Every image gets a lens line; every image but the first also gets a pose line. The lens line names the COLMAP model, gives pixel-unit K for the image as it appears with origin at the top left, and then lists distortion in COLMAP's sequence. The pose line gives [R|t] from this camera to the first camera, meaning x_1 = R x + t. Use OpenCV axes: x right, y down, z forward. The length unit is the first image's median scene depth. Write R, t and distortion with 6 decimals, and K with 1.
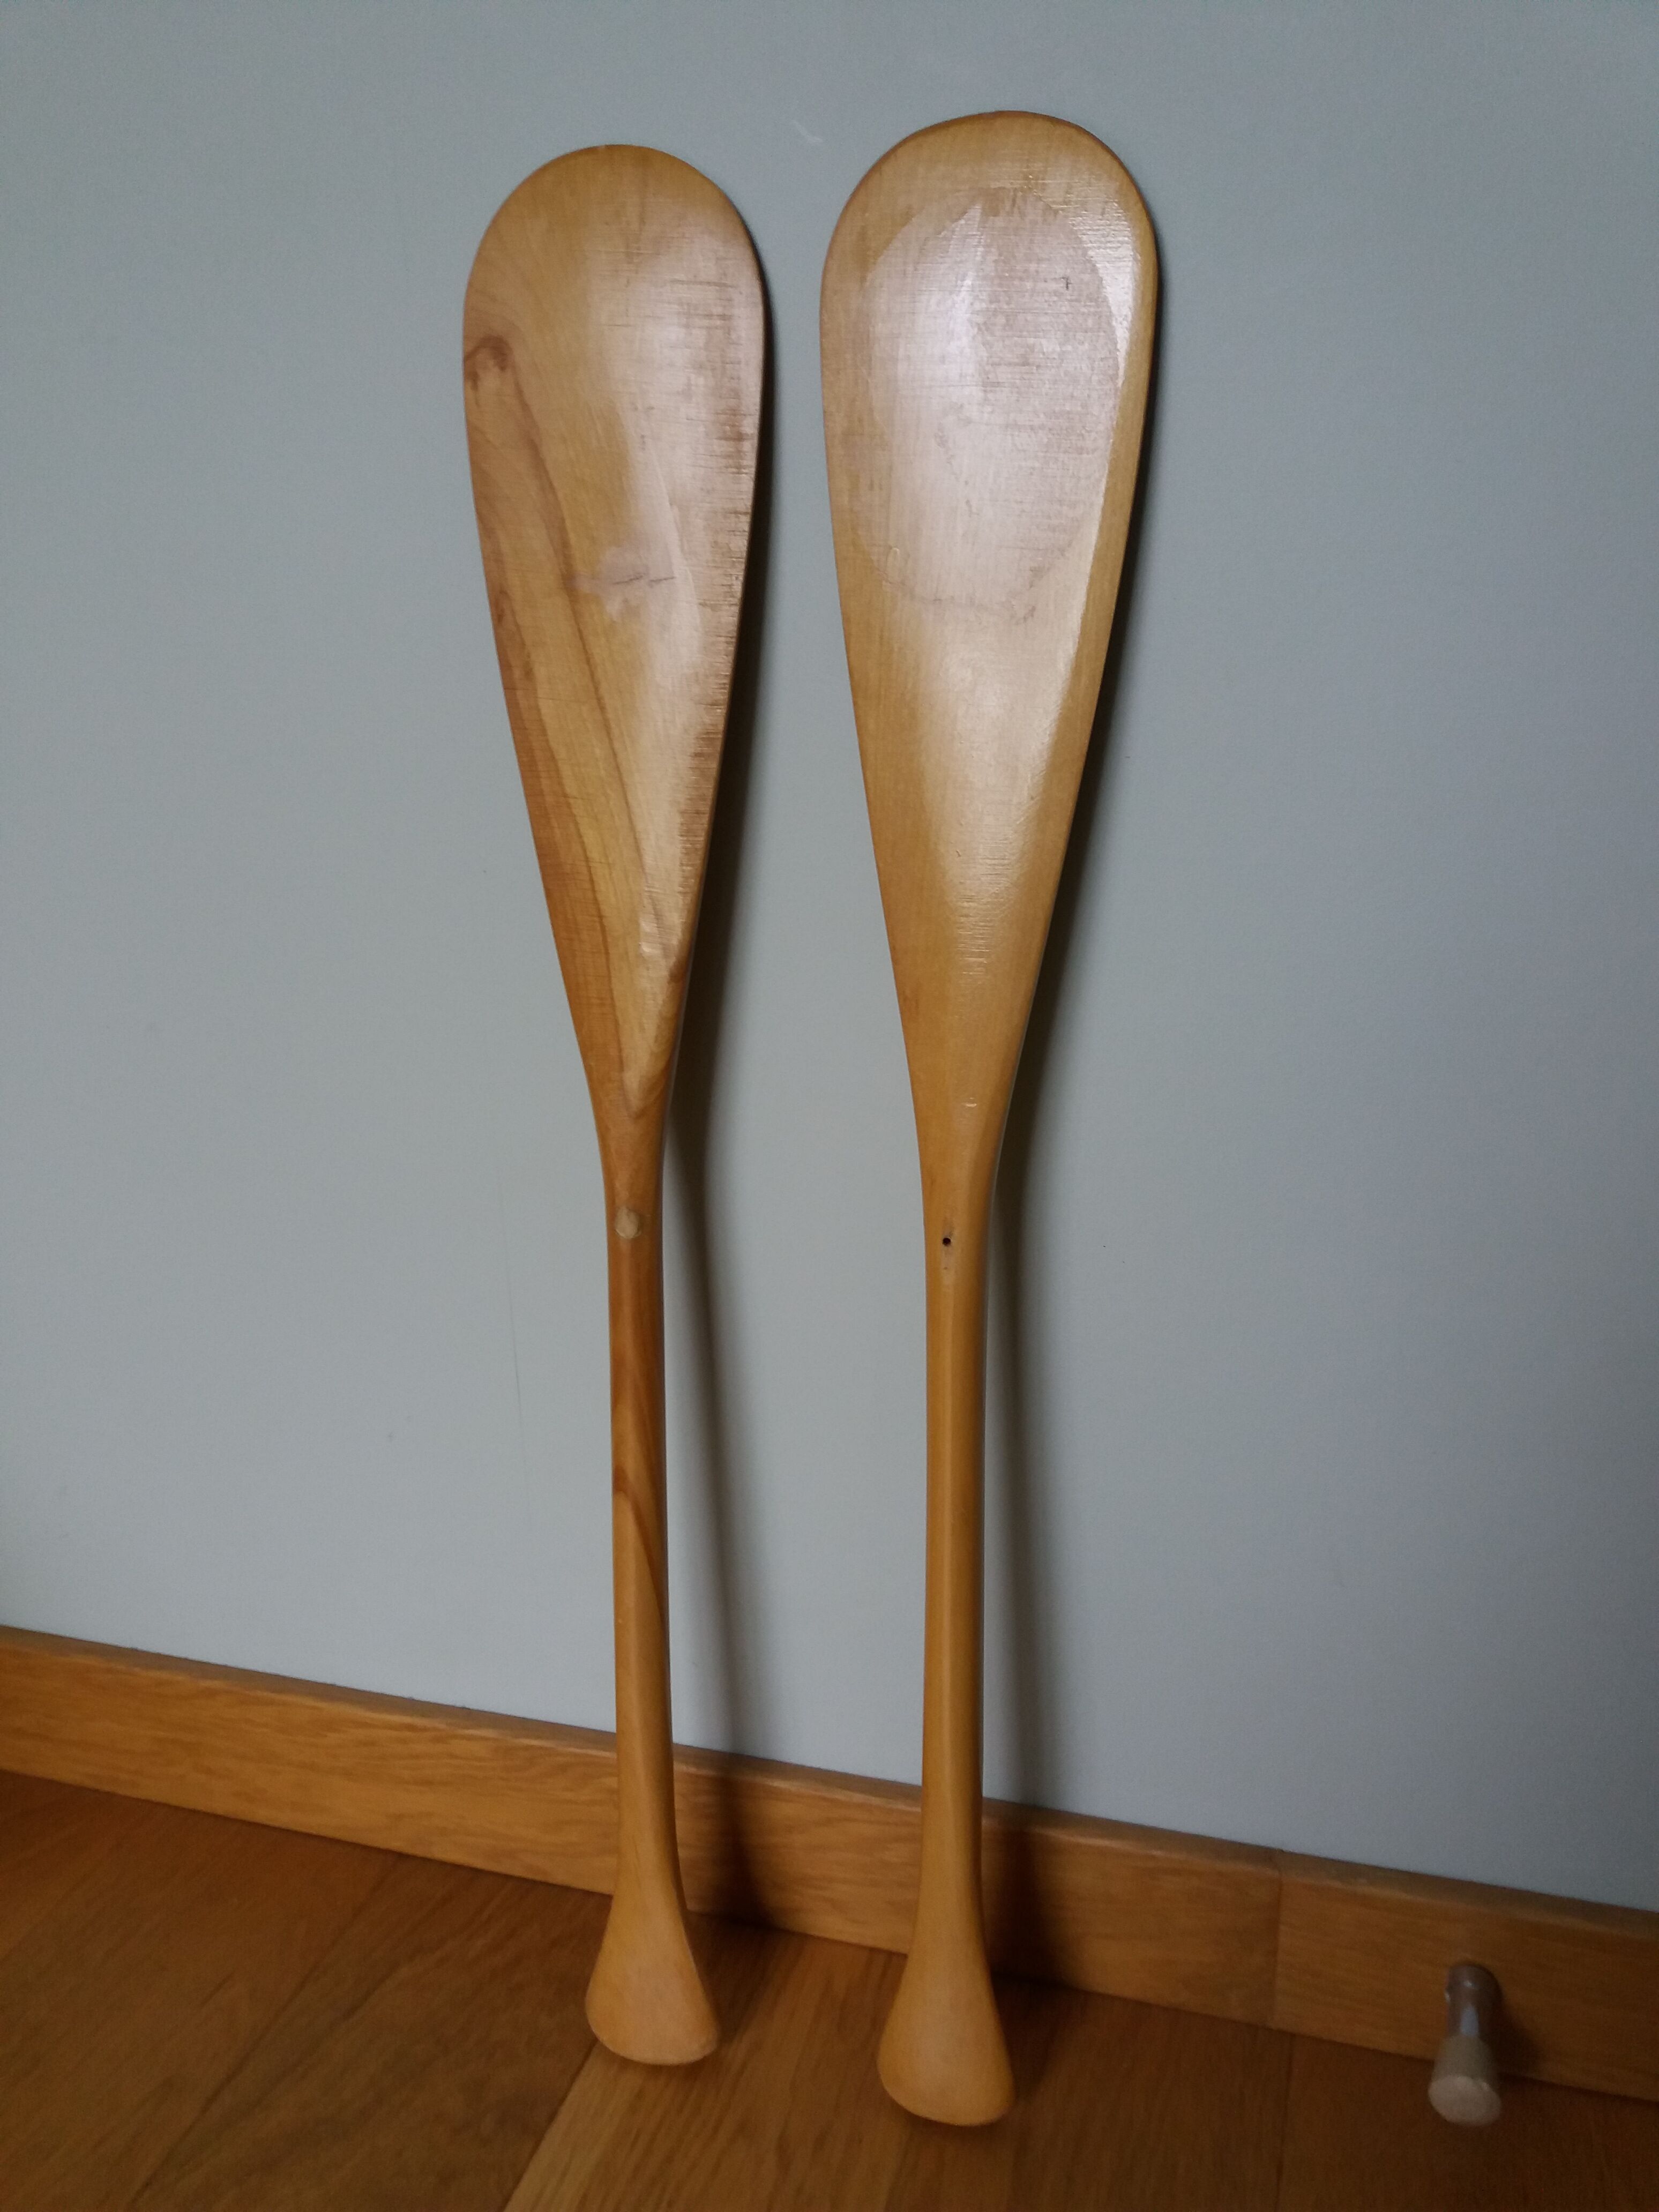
lens RADIAL K [[1835.4, 0, 829.5], [0, 1835.4, 1106.0], [0, 0, 1]] dist [0.001342, 0.002134]
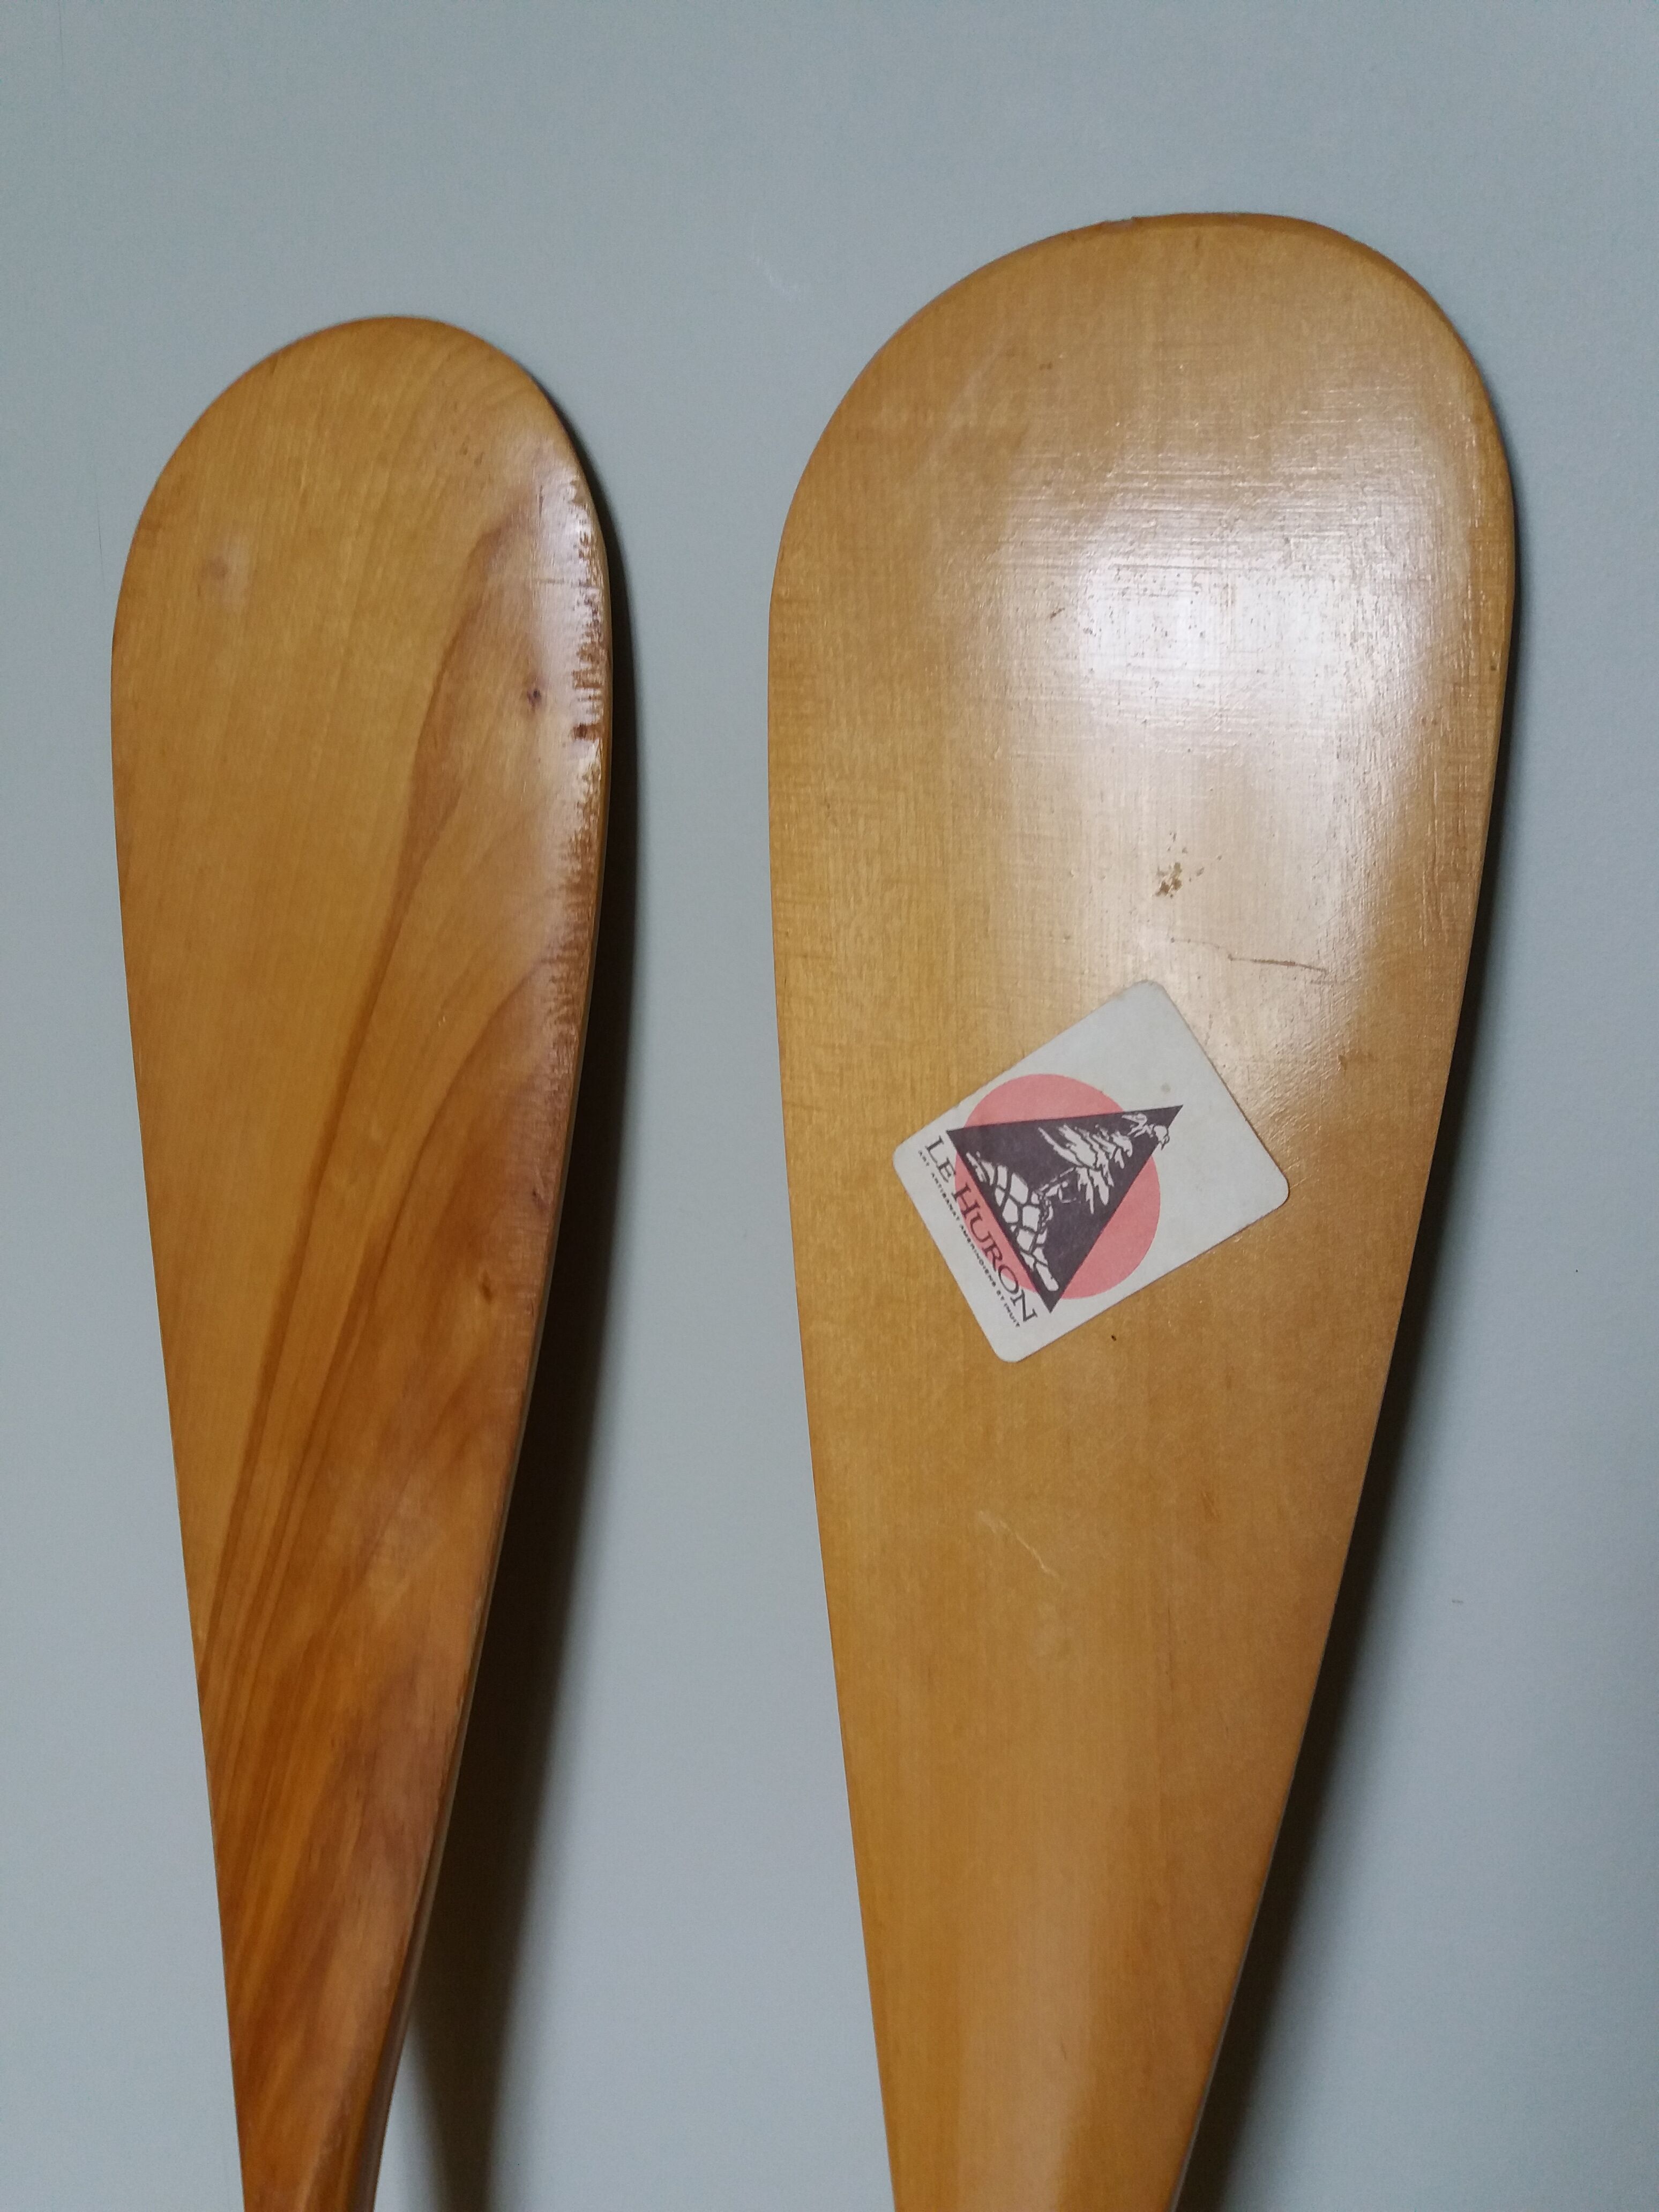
lens RADIAL K [[1845.2, 0, 829.4], [0, 1845.2, 1032.9], [0, 0, 1]] dist [0.150592, -0.197445]
pose [[0.980244, 0.032403, -0.195120, 0.093252], [-0.054634, 0.992467, -0.109654, -0.235594], [0.190097, 0.118148, 0.974630, 0.459093]]
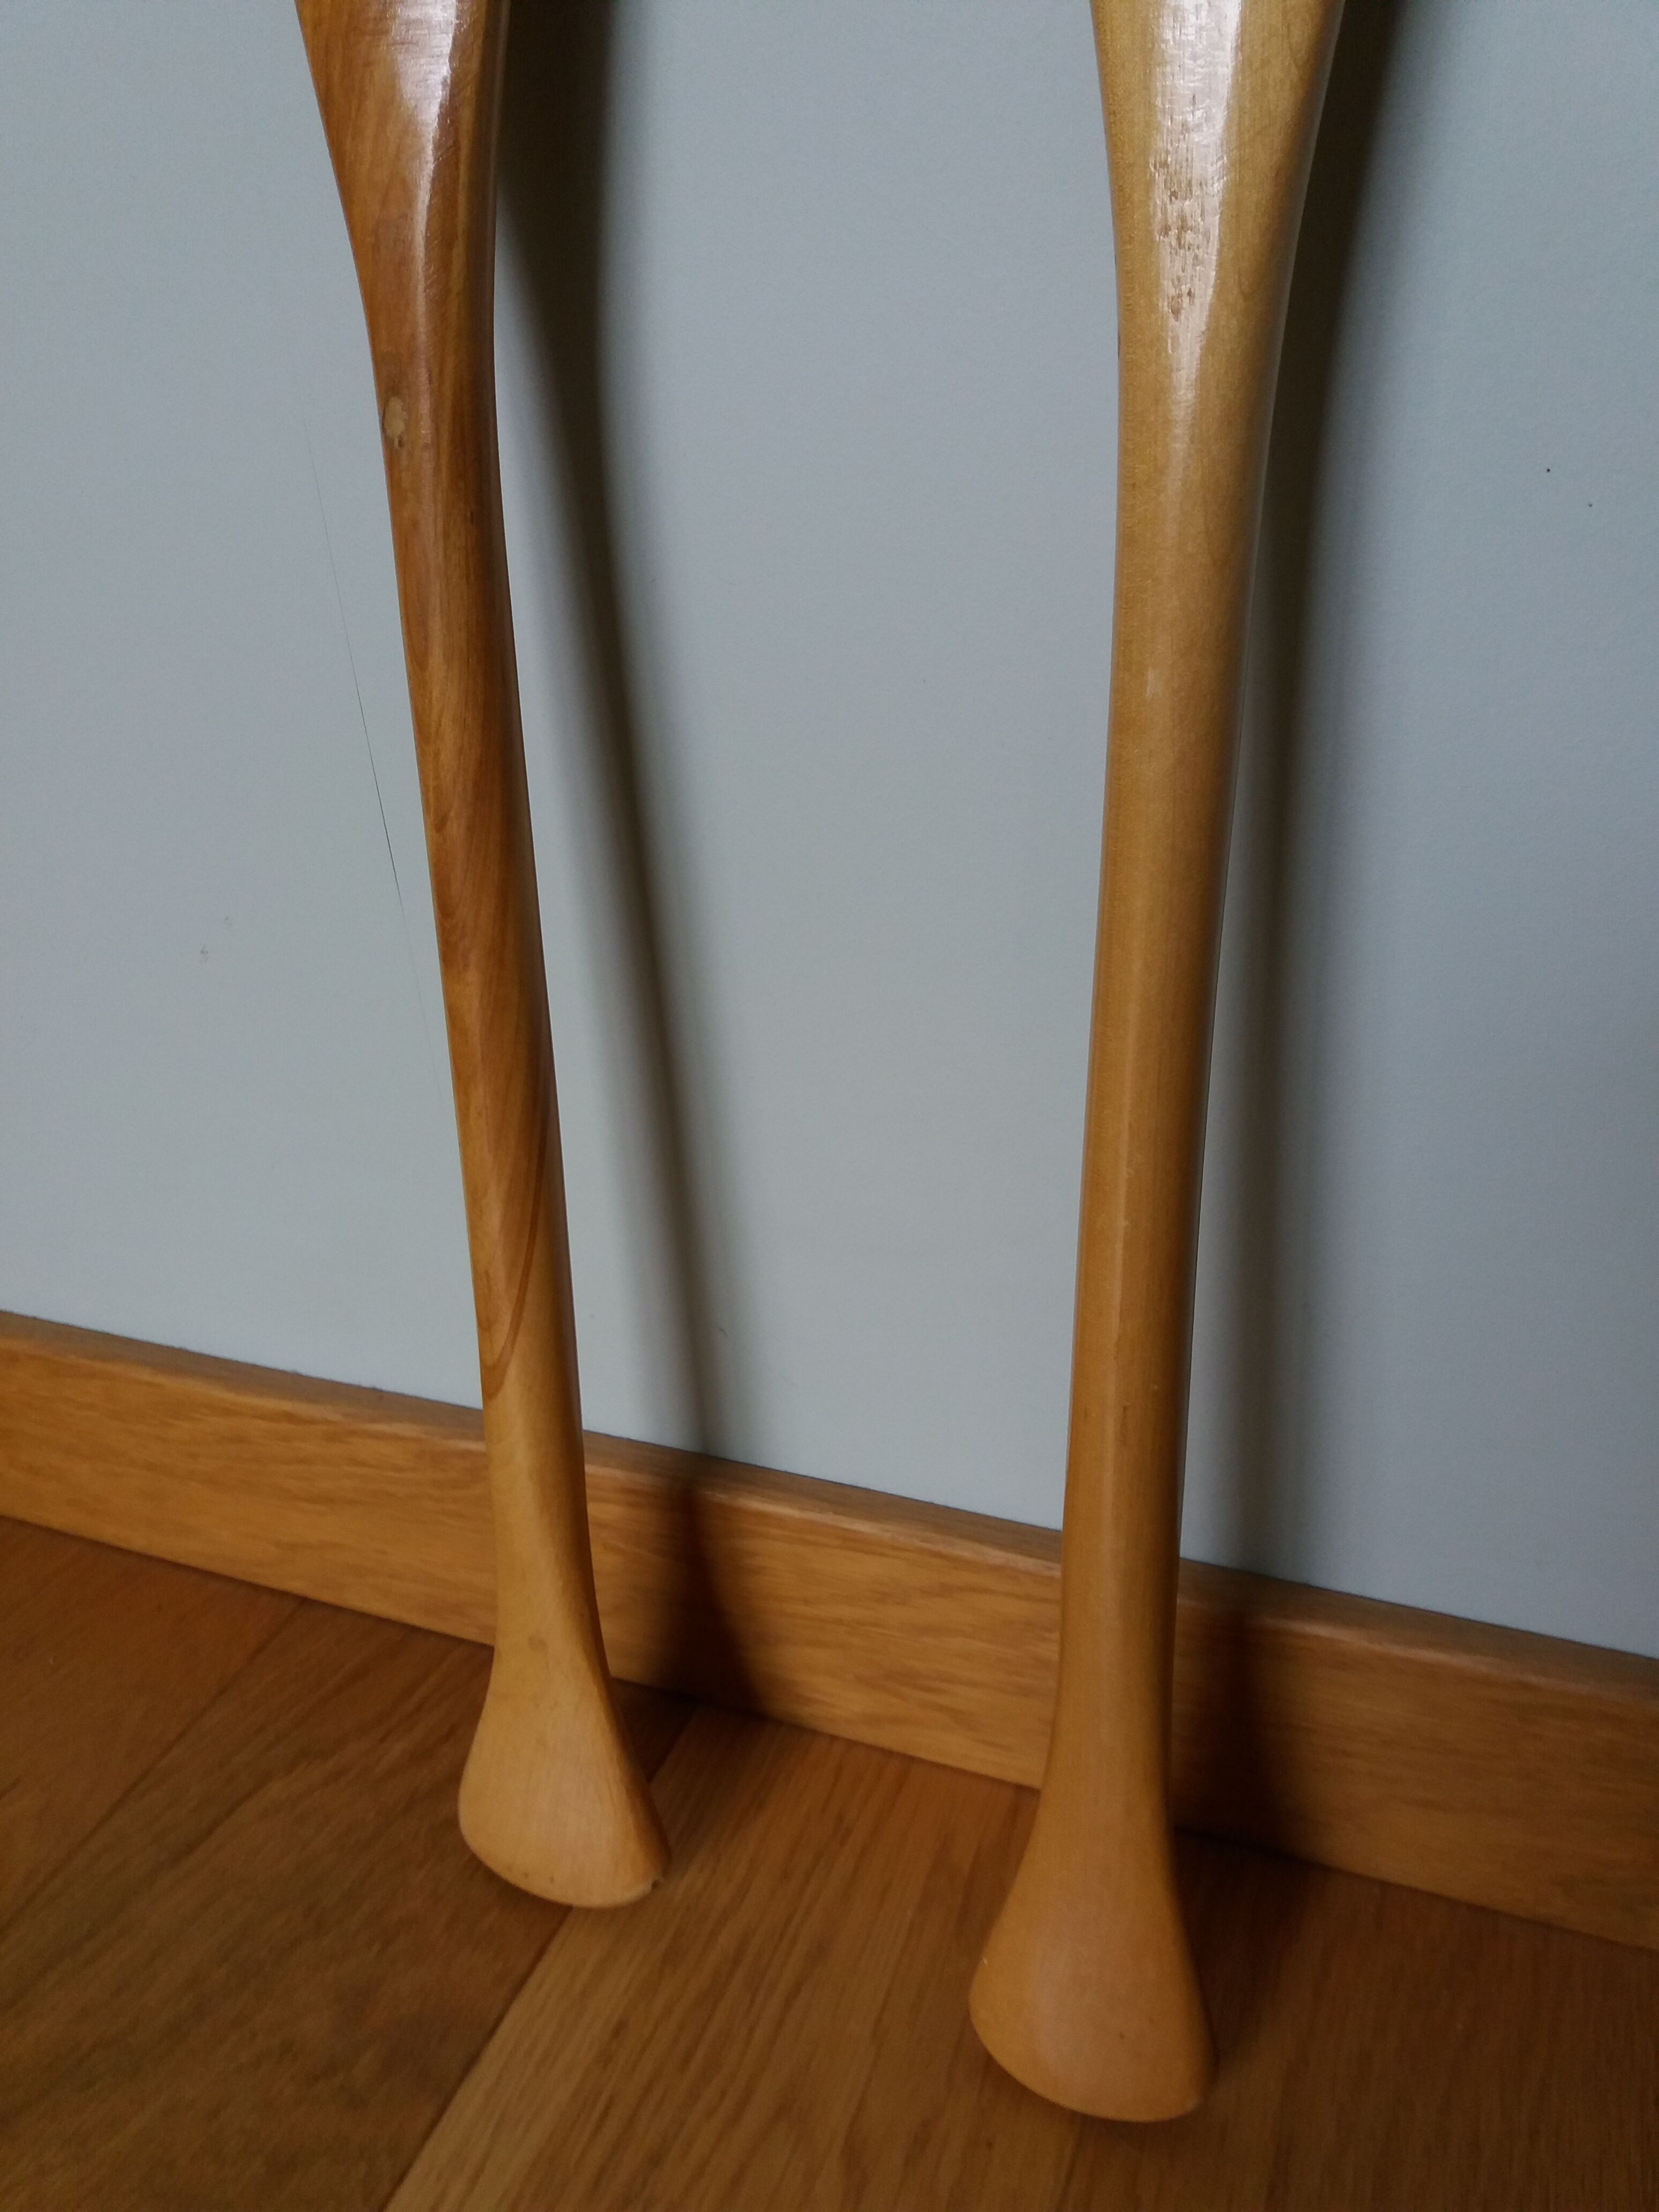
lens RADIAL K [[1820.5, 0, 829.5], [0, 1820.5, 1106.0], [0, 0, 1]] dist [0.082913, -0.185514]
pose [[0.995734, 0.006644, -0.092029, 0.016535], [0.010097, 0.983568, 0.180256, 0.135973], [0.091714, -0.180416, 0.979305, 0.470365]]
